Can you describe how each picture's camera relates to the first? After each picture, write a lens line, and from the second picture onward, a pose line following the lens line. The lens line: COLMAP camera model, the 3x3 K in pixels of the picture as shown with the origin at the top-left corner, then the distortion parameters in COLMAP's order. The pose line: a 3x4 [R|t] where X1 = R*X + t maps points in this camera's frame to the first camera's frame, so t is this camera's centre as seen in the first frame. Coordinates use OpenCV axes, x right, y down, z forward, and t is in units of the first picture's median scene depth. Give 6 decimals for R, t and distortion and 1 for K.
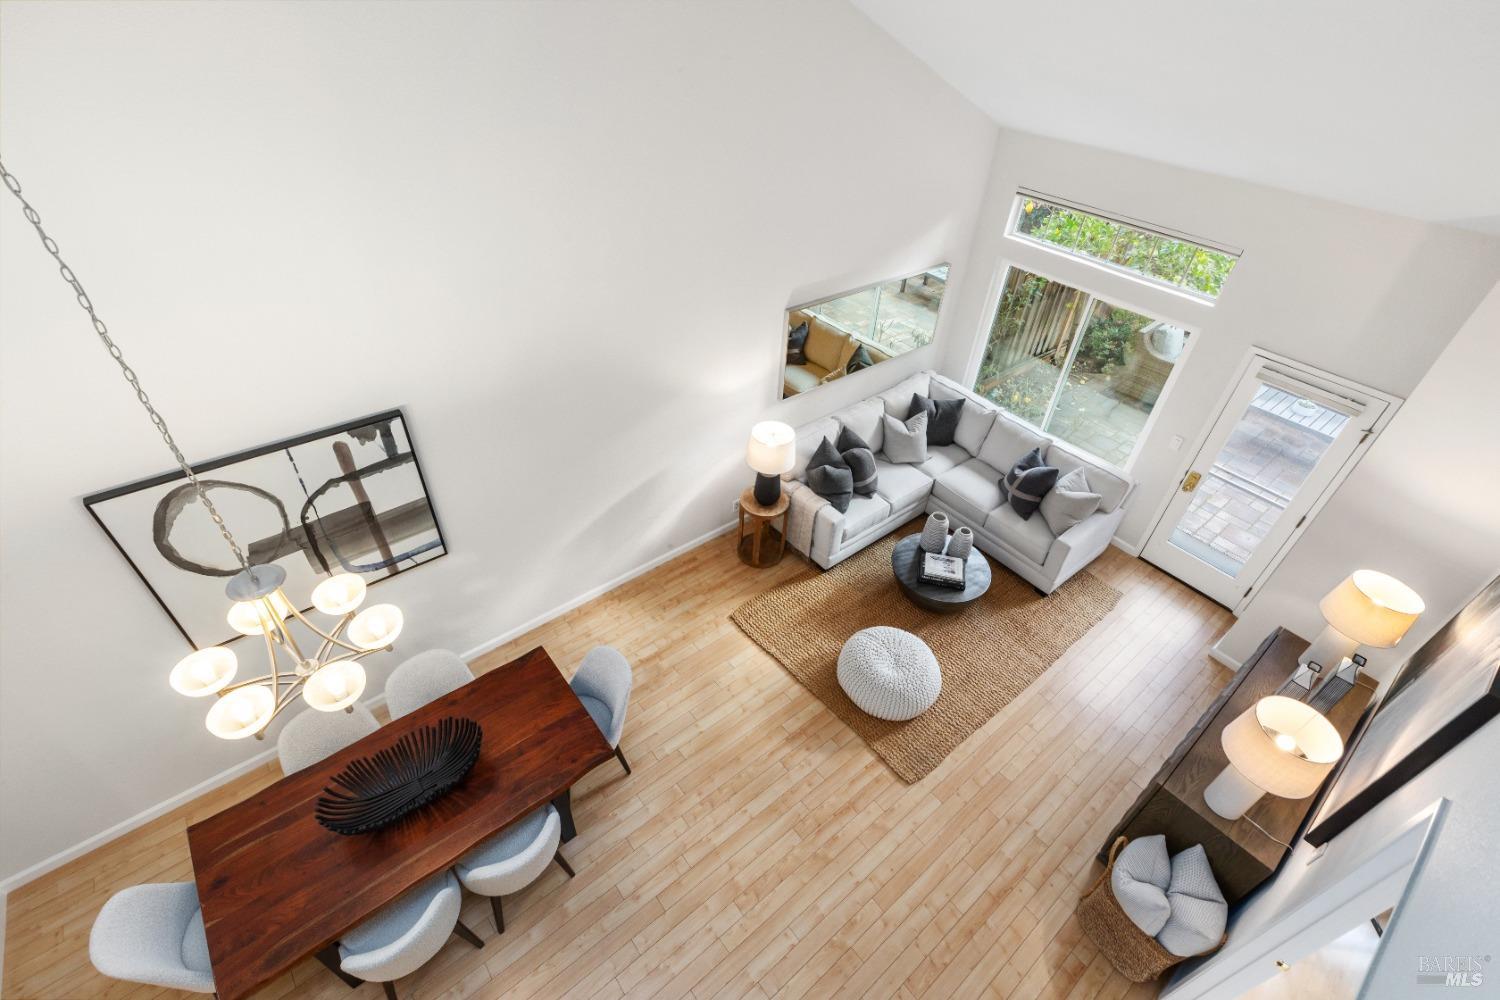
lens RADIAL K [[658.8, 0, 759.7], [0, 658.8, 497.7], [0, 0, 1]] dist [0.002517, -0.000125]
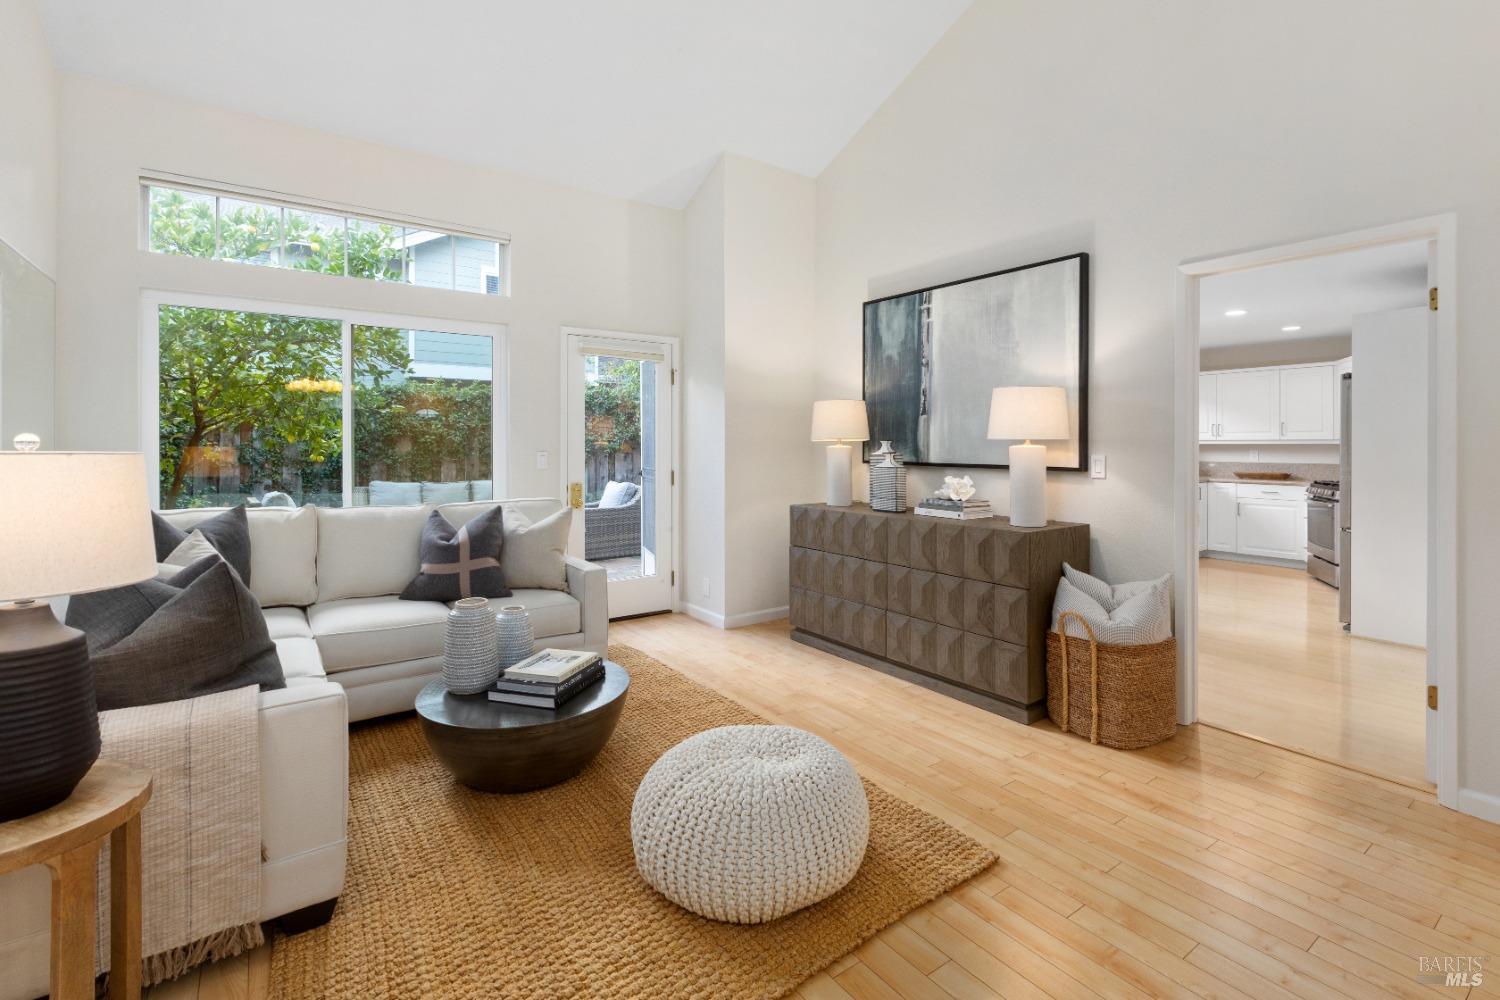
lens RADIAL K [[684.0, 0, 756.2], [0, 684.0, 448.3], [0, 0, 1]] dist [0.001141, 0.000615]
pose [[0.064323, -0.060212, 0.996111, -0.304655], [0.633409, 0.773795, 0.005872, 0.103813], [-0.771139, 0.630568, 0.087912, 1.050178]]
